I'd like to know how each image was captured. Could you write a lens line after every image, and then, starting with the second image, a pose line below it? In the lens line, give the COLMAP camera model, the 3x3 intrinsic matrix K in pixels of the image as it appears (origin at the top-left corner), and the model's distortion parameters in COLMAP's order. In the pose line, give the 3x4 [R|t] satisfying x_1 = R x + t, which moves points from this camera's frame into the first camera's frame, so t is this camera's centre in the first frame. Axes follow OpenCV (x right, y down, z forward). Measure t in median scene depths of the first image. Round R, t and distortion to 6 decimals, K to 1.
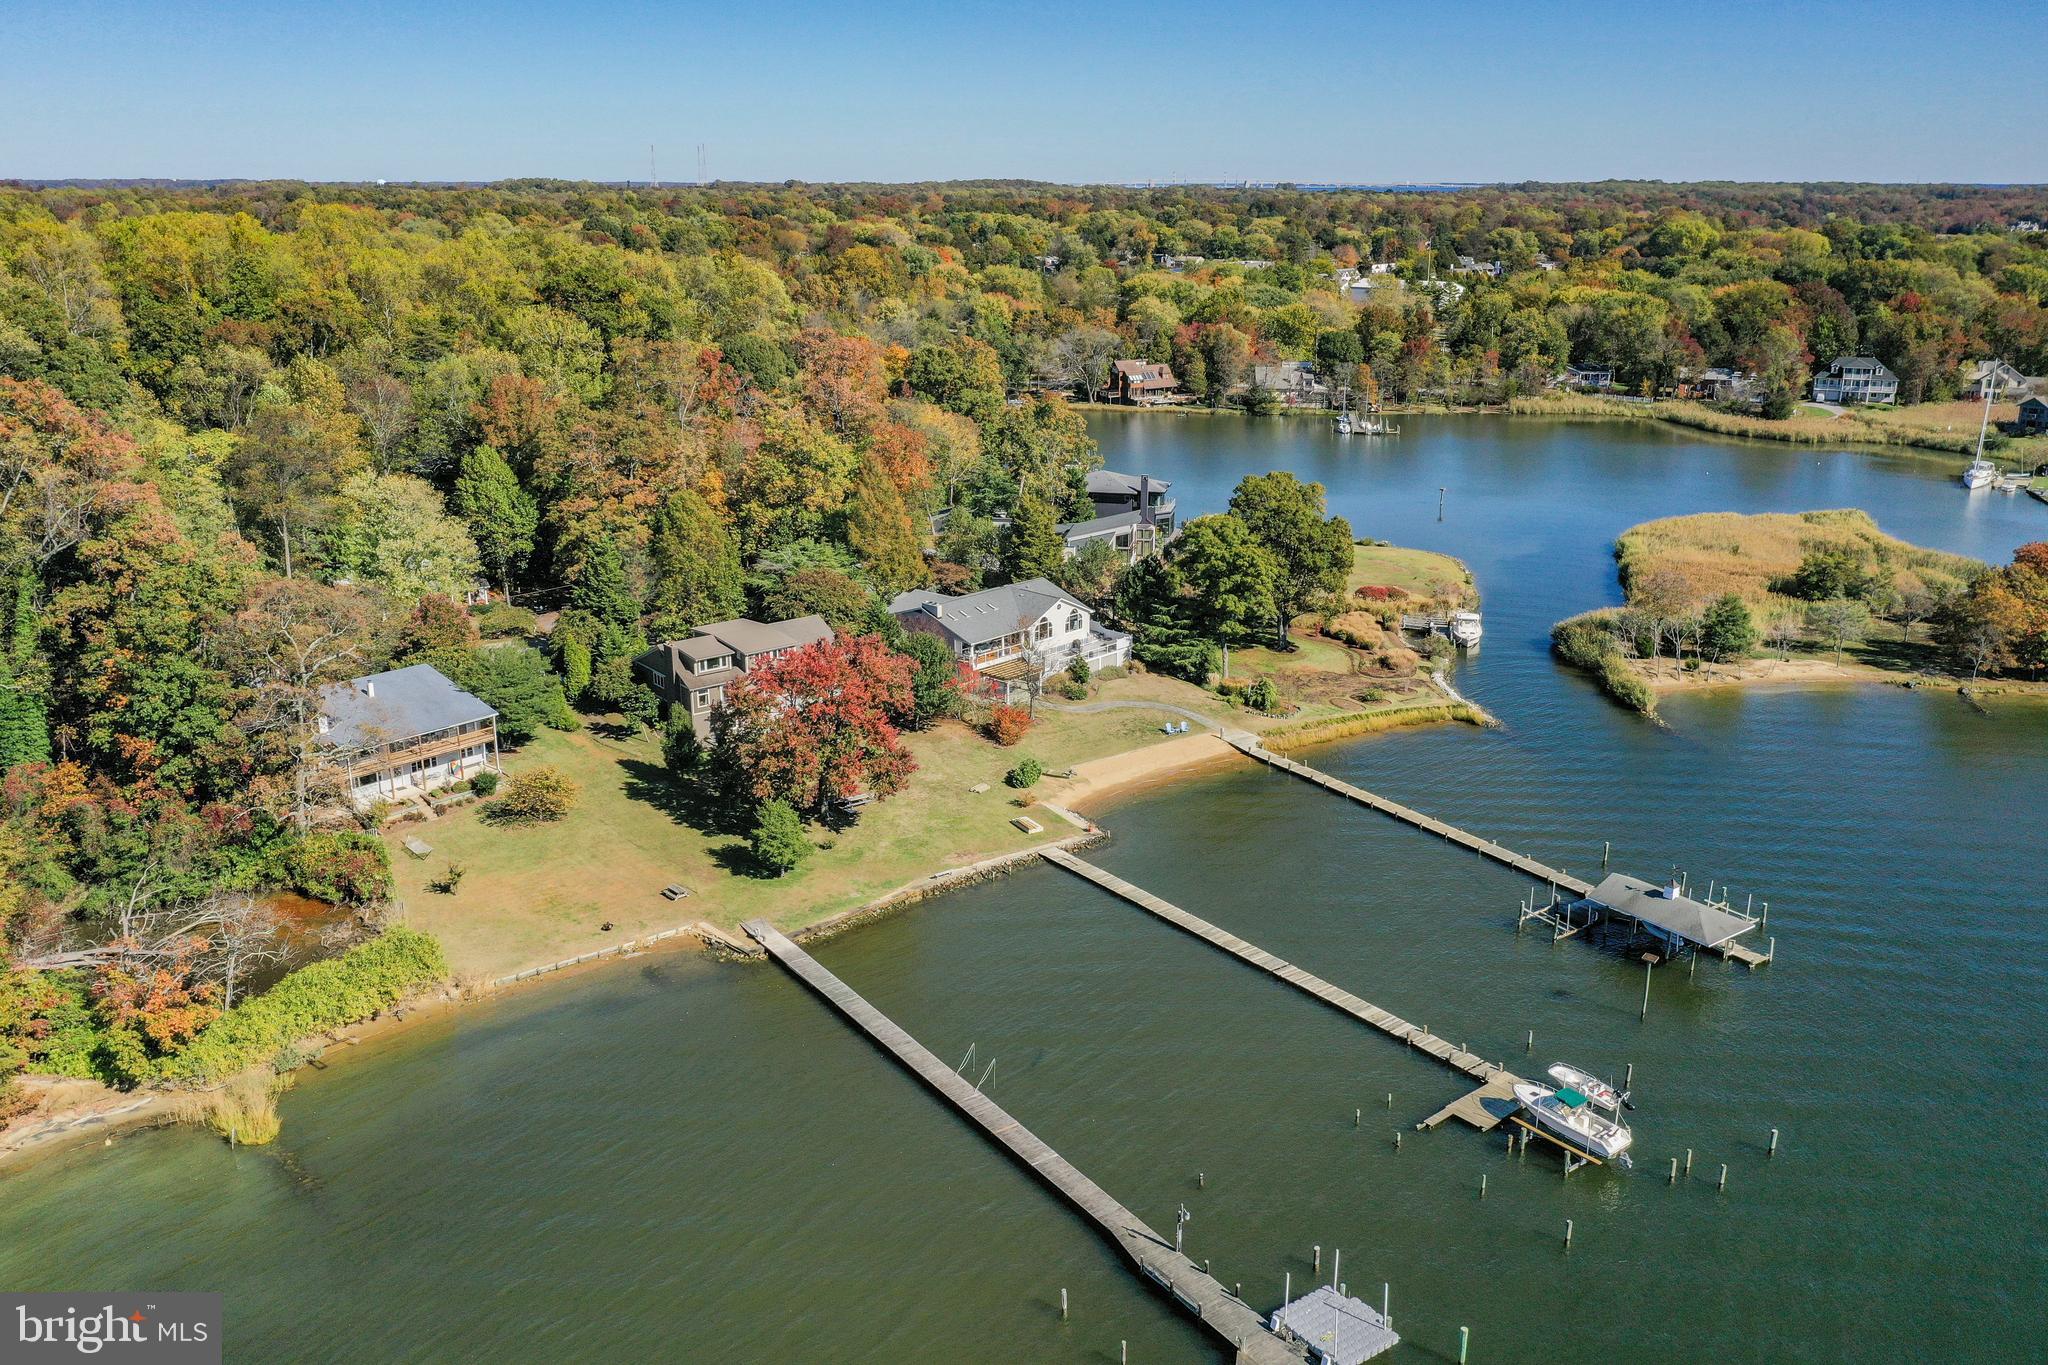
lens RADIAL K [[1624.1, 0, 1024.0], [0, 1624.1, 682.5], [0, 0, 1]] dist [-0.000959, 0.002523]
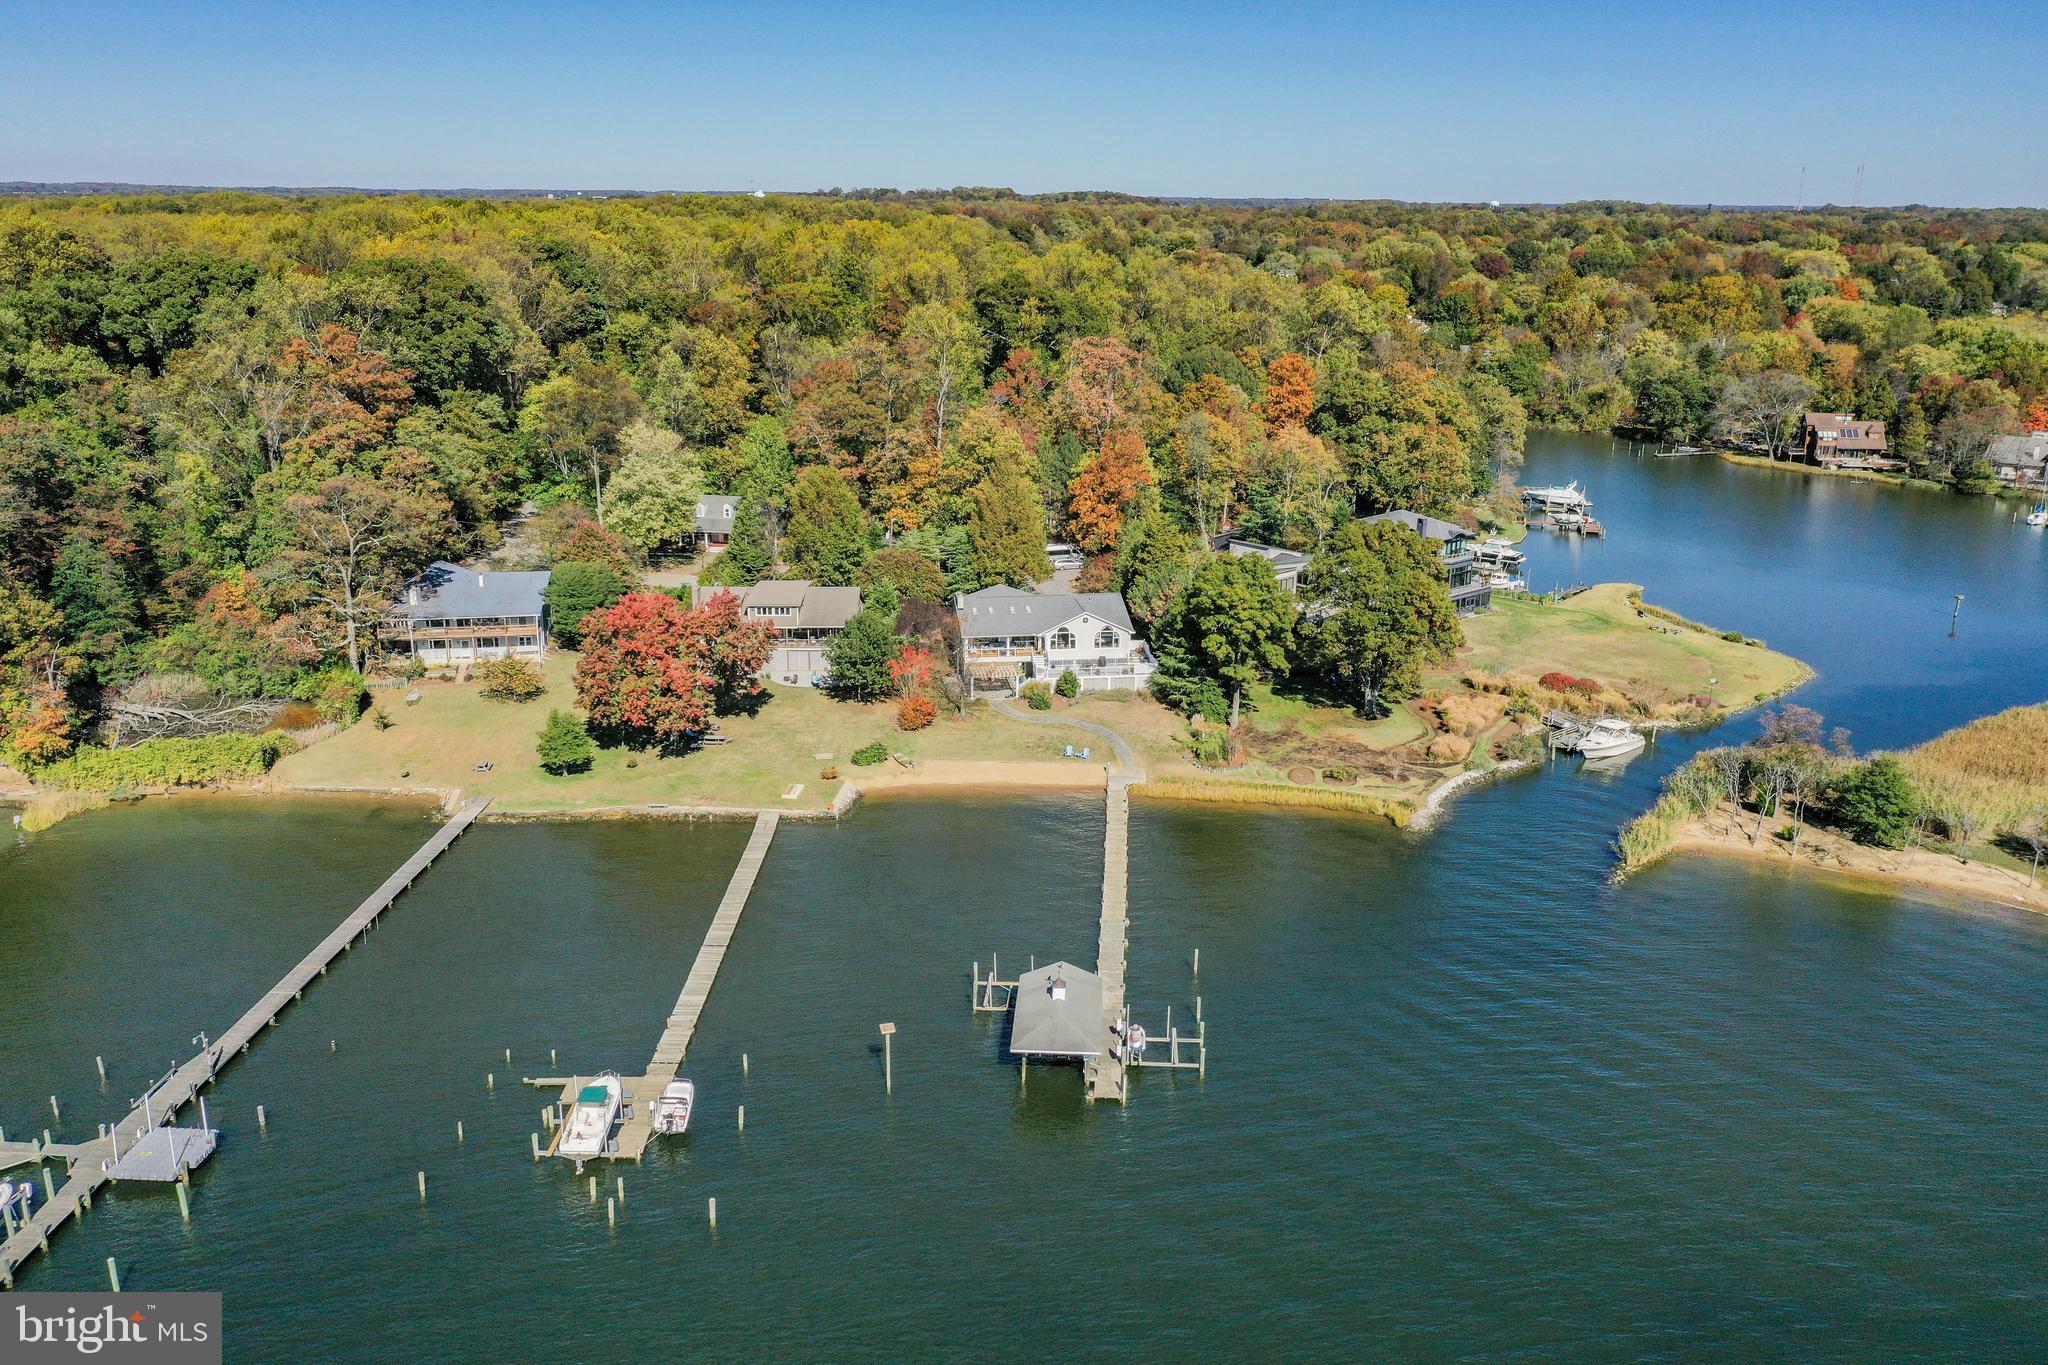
lens RADIAL K [[1624.1, 0, 1024.0], [0, 1624.1, 682.5], [0, 0, 1]] dist [-0.000959, 0.002523]
pose [[0.784032, 0.182818, -0.593188, 0.266060], [-0.190412, 0.980405, 0.050485, -0.023499], [0.590794, 0.073368, 0.803479, 0.080398]]
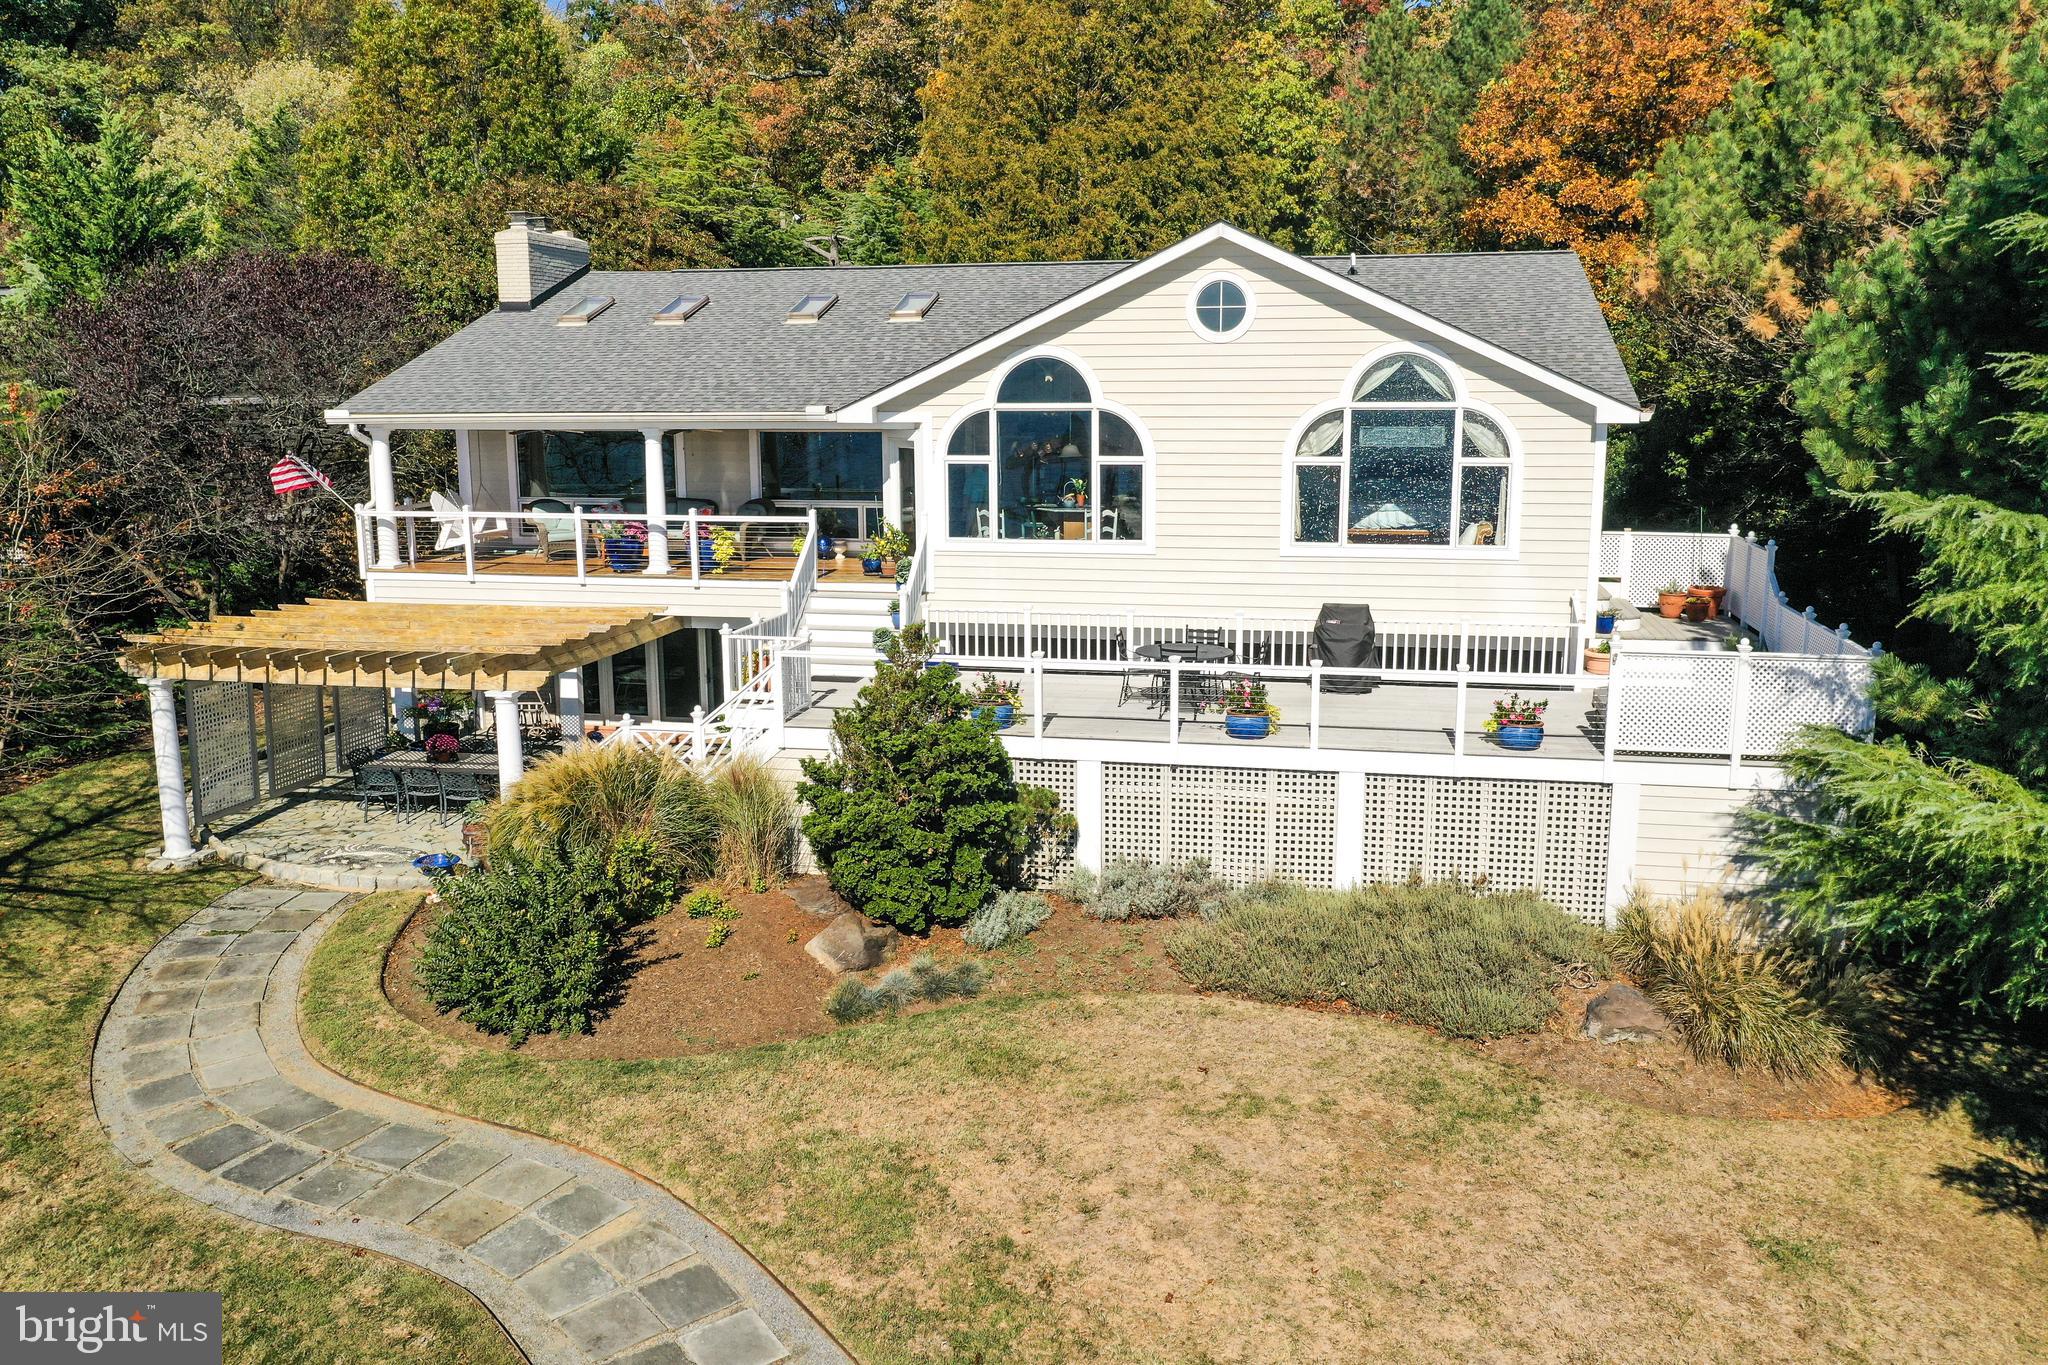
lens RADIAL K [[1624.1, 0, 1024.0], [0, 1624.1, 682.5], [0, 0, 1]] dist [-0.000959, 0.002523]
pose [[0.517856, 0.141507, -0.843683, 0.055143], [-0.250693, 0.968029, 0.008486, -0.007247], [0.817911, 0.207111, 0.536775, 0.417269]]
